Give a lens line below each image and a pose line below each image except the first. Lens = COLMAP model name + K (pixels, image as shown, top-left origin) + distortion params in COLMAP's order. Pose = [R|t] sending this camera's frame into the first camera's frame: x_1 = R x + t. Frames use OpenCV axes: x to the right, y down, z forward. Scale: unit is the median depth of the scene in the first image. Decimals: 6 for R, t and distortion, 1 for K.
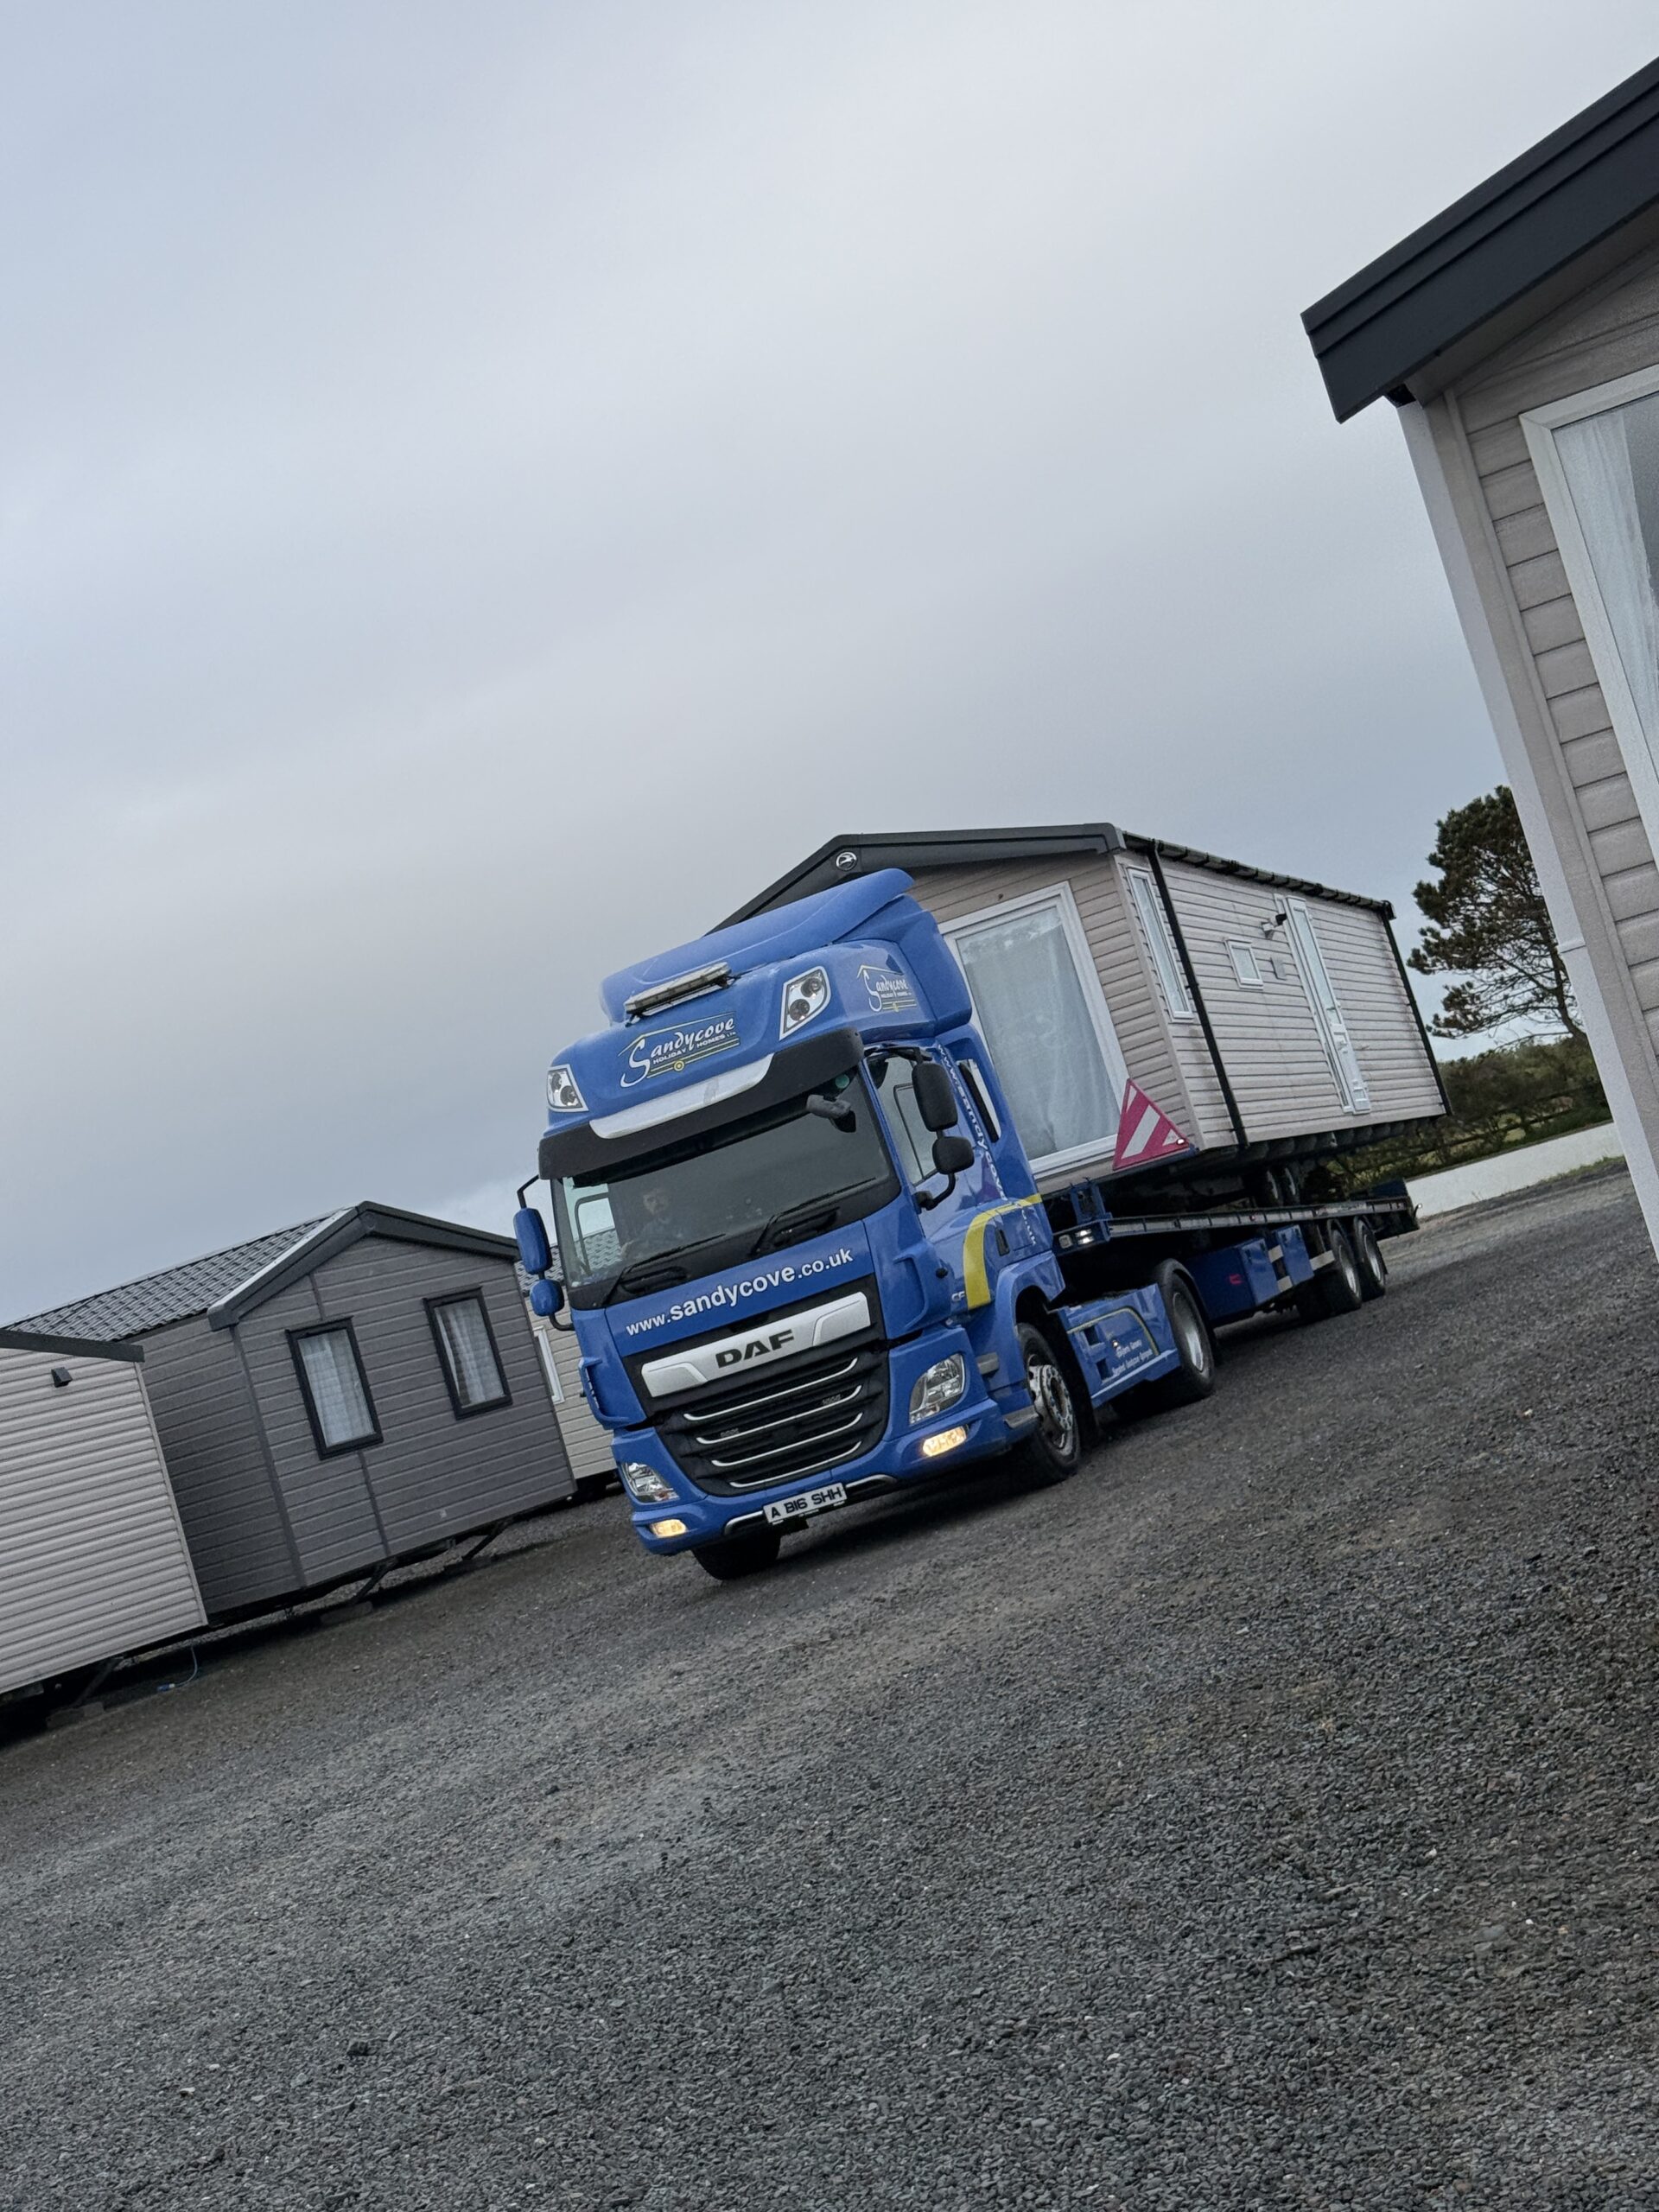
lens RADIAL K [[3081.2, 0, 830.7], [0, 3081.2, 1105.4], [0, 0, 1]] dist [0.001980, 0.000701]
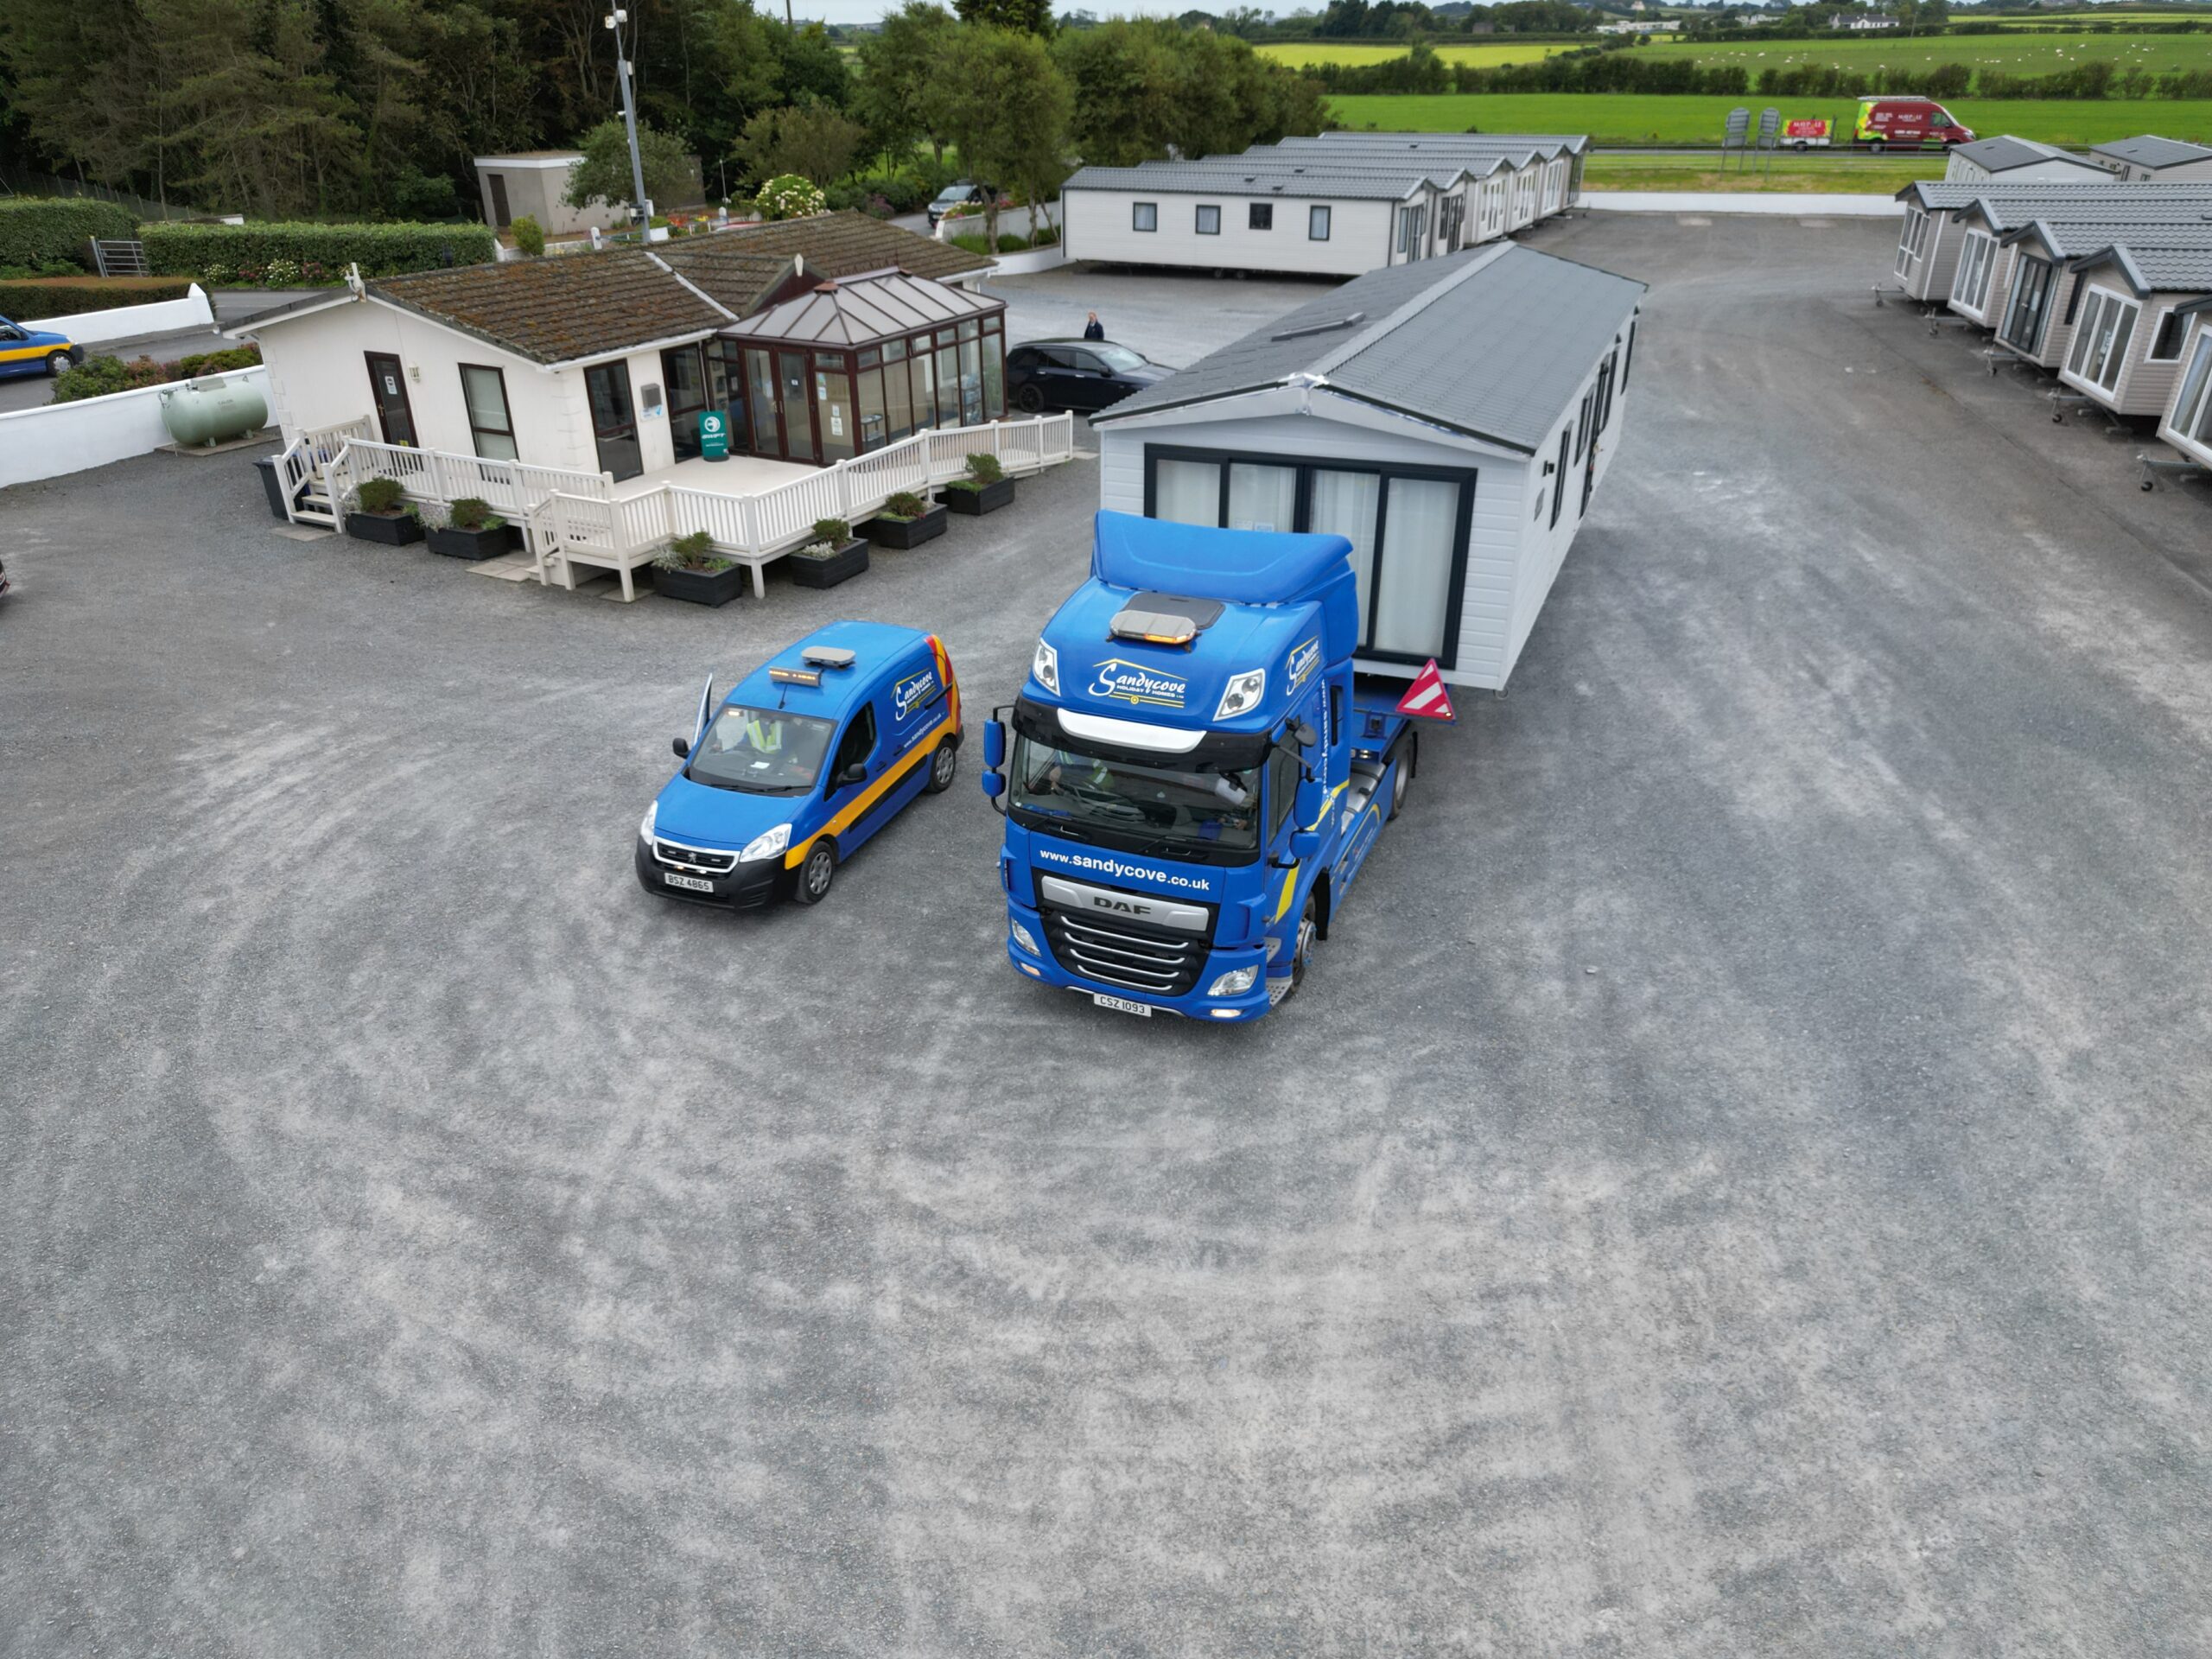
lens RADIAL K [[1530.5, 0, 1107.4], [0, 1530.5, 827.0], [0, 0, 1]] dist [0.054383, -0.037420]
pose [[0.949810, 0.295448, 0.102816, -0.113389], [-0.305452, 0.804952, 0.508676, -0.303731], [0.067525, -0.514551, 0.854797, 0.416092]]
